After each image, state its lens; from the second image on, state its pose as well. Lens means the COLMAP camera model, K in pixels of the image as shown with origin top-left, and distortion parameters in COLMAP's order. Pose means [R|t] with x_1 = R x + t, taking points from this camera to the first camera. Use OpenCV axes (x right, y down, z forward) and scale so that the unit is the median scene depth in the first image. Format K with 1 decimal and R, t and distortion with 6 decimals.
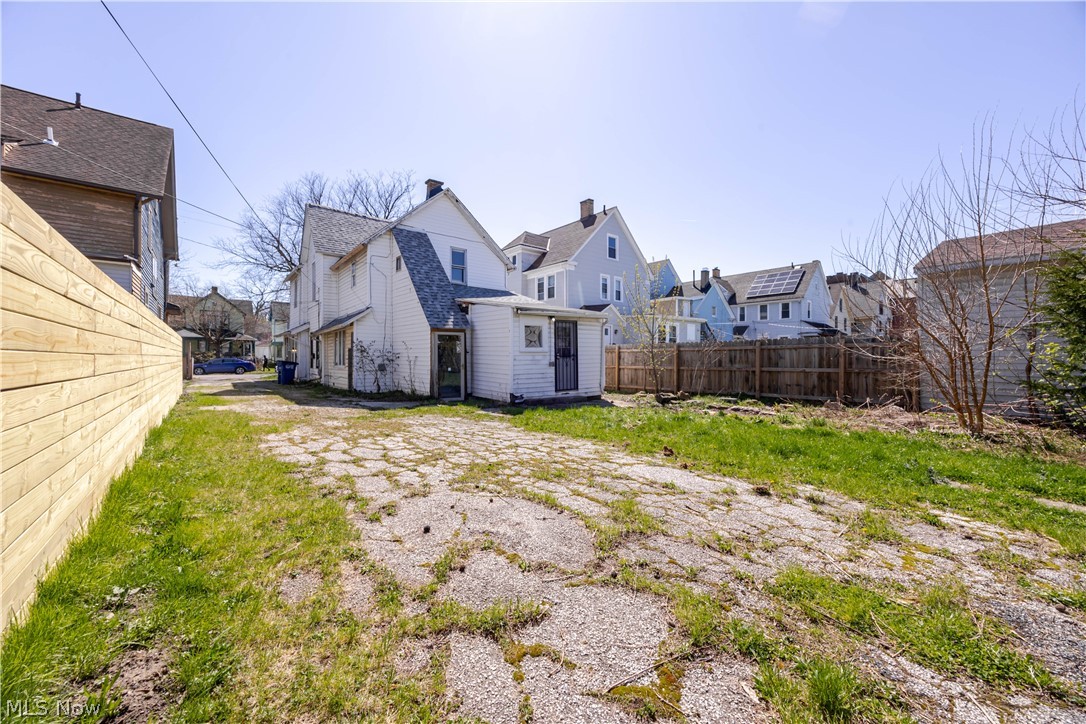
lens RADIAL K [[417.5, 0, 543.0], [0, 417.5, 362.0], [0, 0, 1]] dist [-0.001074, 0.000179]
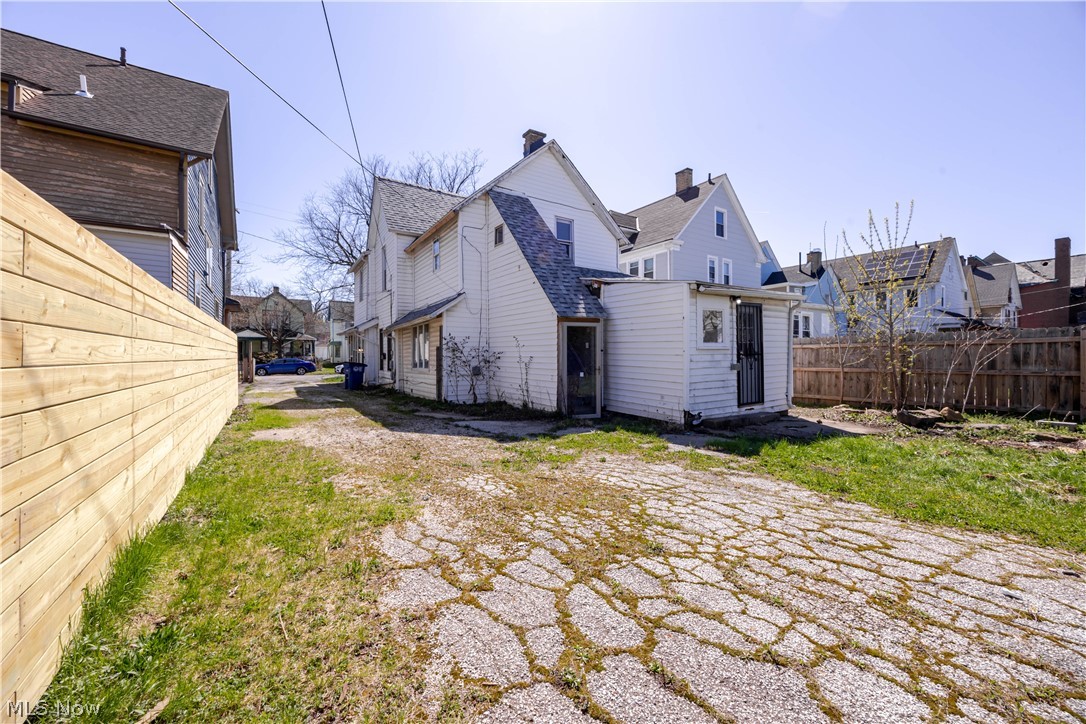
lens RADIAL K [[417.5, 0, 543.0], [0, 417.5, 362.0], [0, 0, 1]] dist [-0.001074, 0.000179]
pose [[0.995058, -0.004516, -0.099197, -0.181637], [0.004990, 0.999977, 0.004524, -0.006164], [0.099174, -0.004997, 0.995058, 0.234521]]
